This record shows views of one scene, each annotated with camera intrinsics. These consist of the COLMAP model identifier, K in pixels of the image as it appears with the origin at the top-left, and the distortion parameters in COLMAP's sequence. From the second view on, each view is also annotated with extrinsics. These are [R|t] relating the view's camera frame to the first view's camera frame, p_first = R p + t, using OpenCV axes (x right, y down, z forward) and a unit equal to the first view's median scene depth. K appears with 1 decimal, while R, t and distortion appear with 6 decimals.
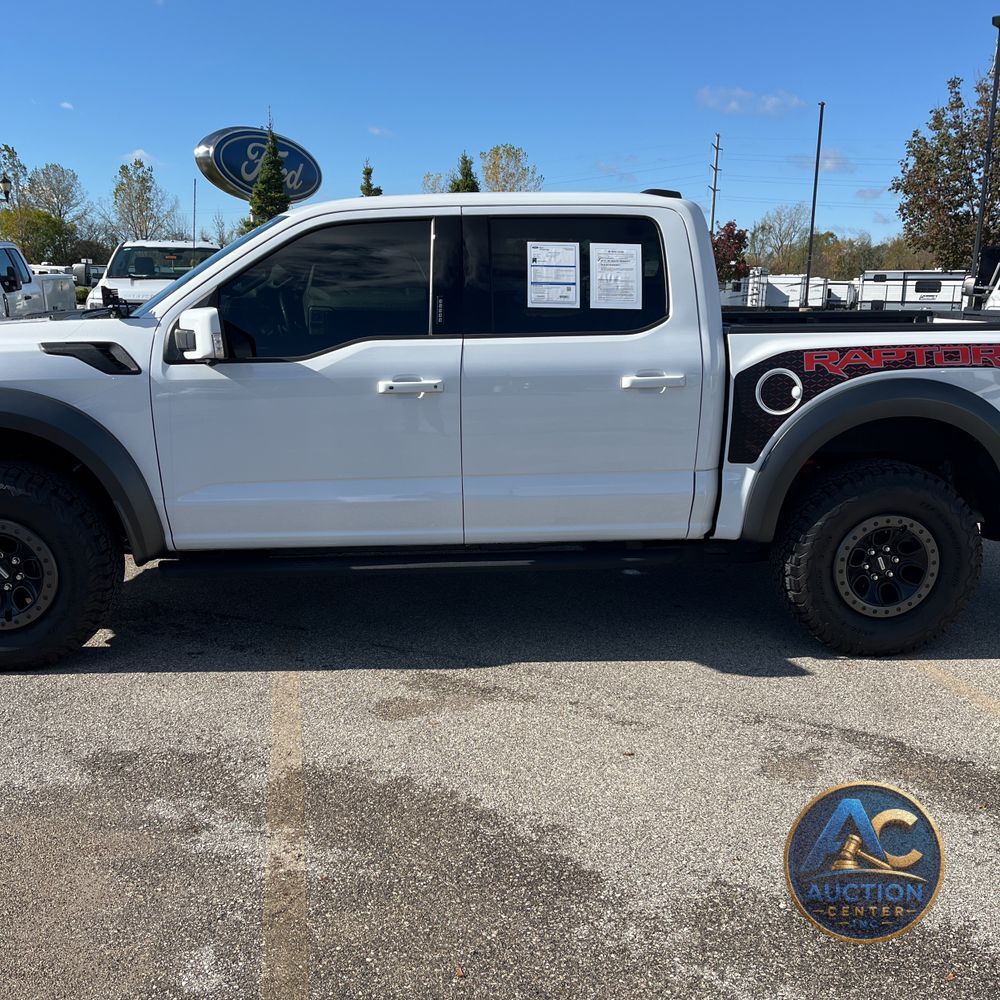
lens RADIAL K [[1005.3, 0, 500.0], [0, 1005.3, 500.0], [0, 0, 1]] dist [0.028472, -0.009741]
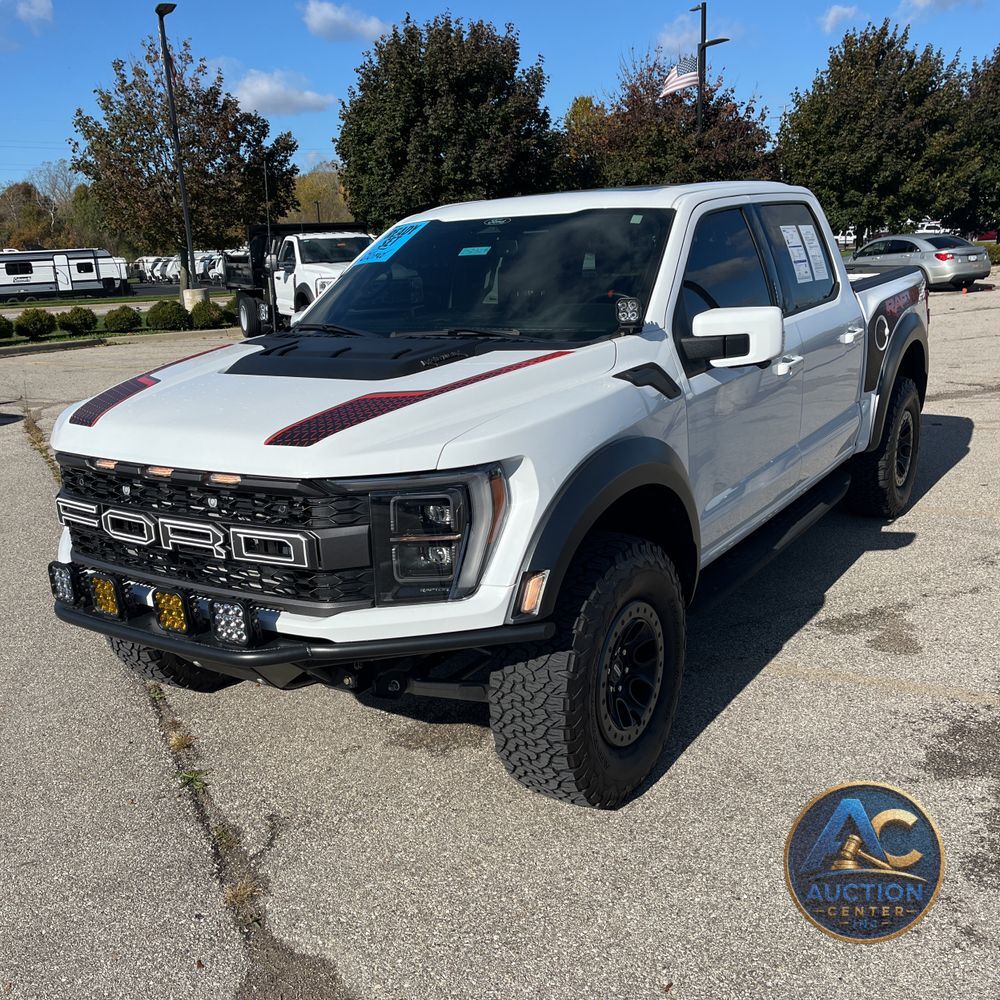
lens RADIAL K [[1005.3, 0, 500.0], [0, 1005.3, 500.0], [0, 0, 1]] dist [0.028472, -0.009741]
pose [[0.612318, -0.235551, 0.754707, -1.072536], [0.220847, 0.967547, 0.122800, -0.167324], [-0.759140, 0.091482, 0.644467, 0.537627]]
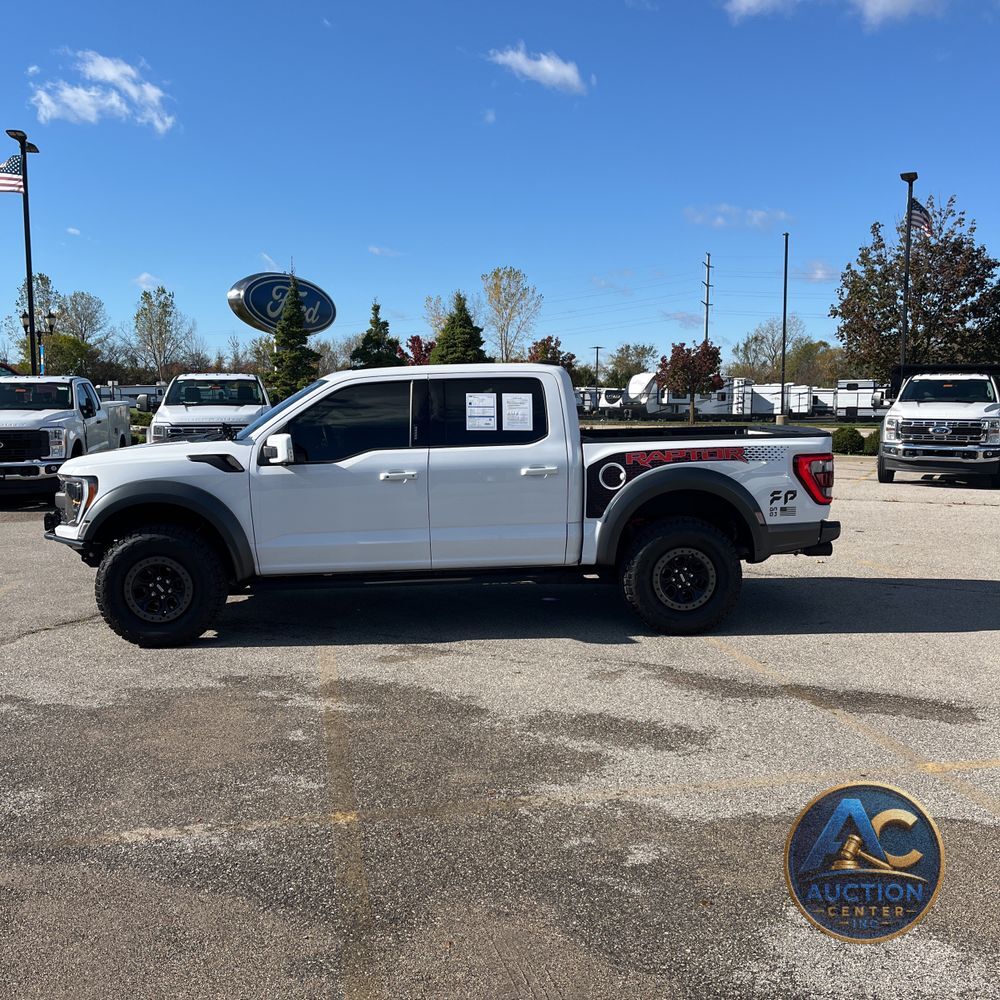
lens RADIAL K [[996.7, 0, 515.7], [0, 996.7, 494.1], [0, 0, 1]] dist [0.089540, -0.161585]
pose [[0.999827, -0.016820, 0.007905, 0.095822], [0.017601, 0.993529, -0.112205, 0.111192], [-0.005966, 0.112324, 0.993654, -0.690215]]
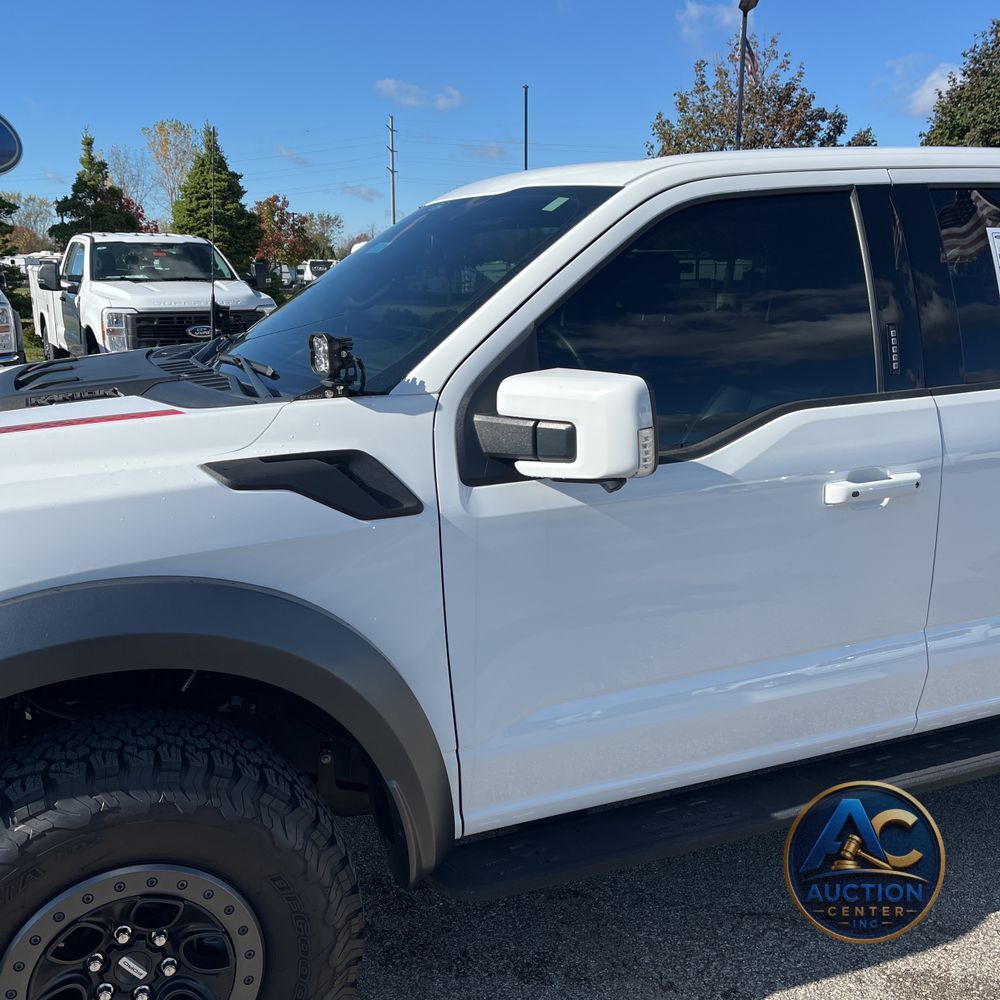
lens RADIAL K [[1005.3, 0, 500.0], [0, 1005.3, 500.0], [0, 0, 1]] dist [0.028472, -0.009741]
pose [[0.952143, -0.086287, 0.293220, -0.436739], [0.081335, 0.996263, 0.029064, -0.134103], [-0.294633, -0.003824, 0.955603, 0.501743]]
